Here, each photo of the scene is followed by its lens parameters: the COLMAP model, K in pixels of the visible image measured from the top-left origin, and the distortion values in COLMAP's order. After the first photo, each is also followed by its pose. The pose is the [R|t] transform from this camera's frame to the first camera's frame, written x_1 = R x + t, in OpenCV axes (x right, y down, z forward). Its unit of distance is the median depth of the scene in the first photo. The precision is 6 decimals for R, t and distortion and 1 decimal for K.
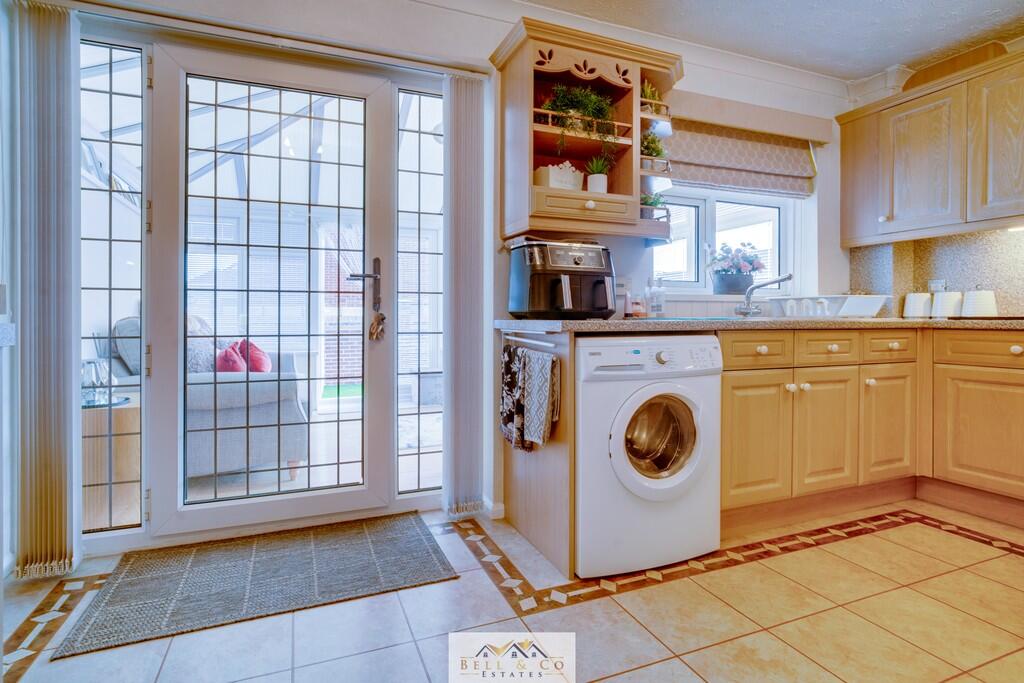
lens RADIAL K [[483.4, 0, 491.1], [0, 483.4, 323.6], [0, 0, 1]] dist [-0.007261, 0.000780]
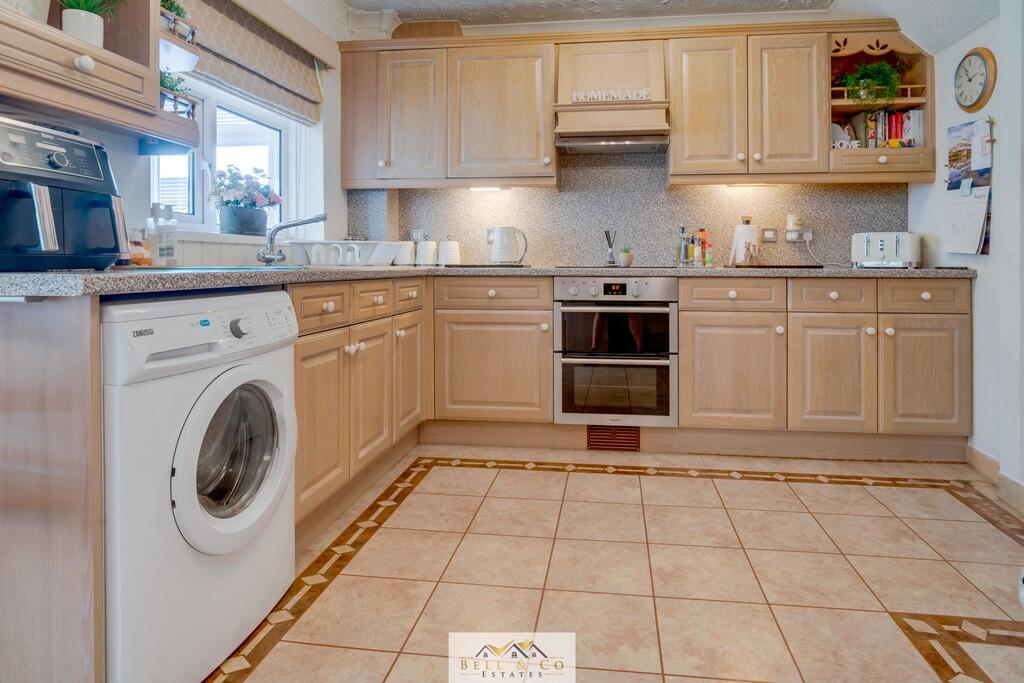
lens RADIAL K [[603.5, 0, 519.0], [0, 603.5, 267.4], [0, 0, 1]] dist [-0.008581, -0.001745]
pose [[0.482462, -0.004908, 0.875903, -0.144326], [0.010464, 0.999945, -0.000161, -0.006309], [-0.875855, 0.009244, 0.482487, 0.219423]]
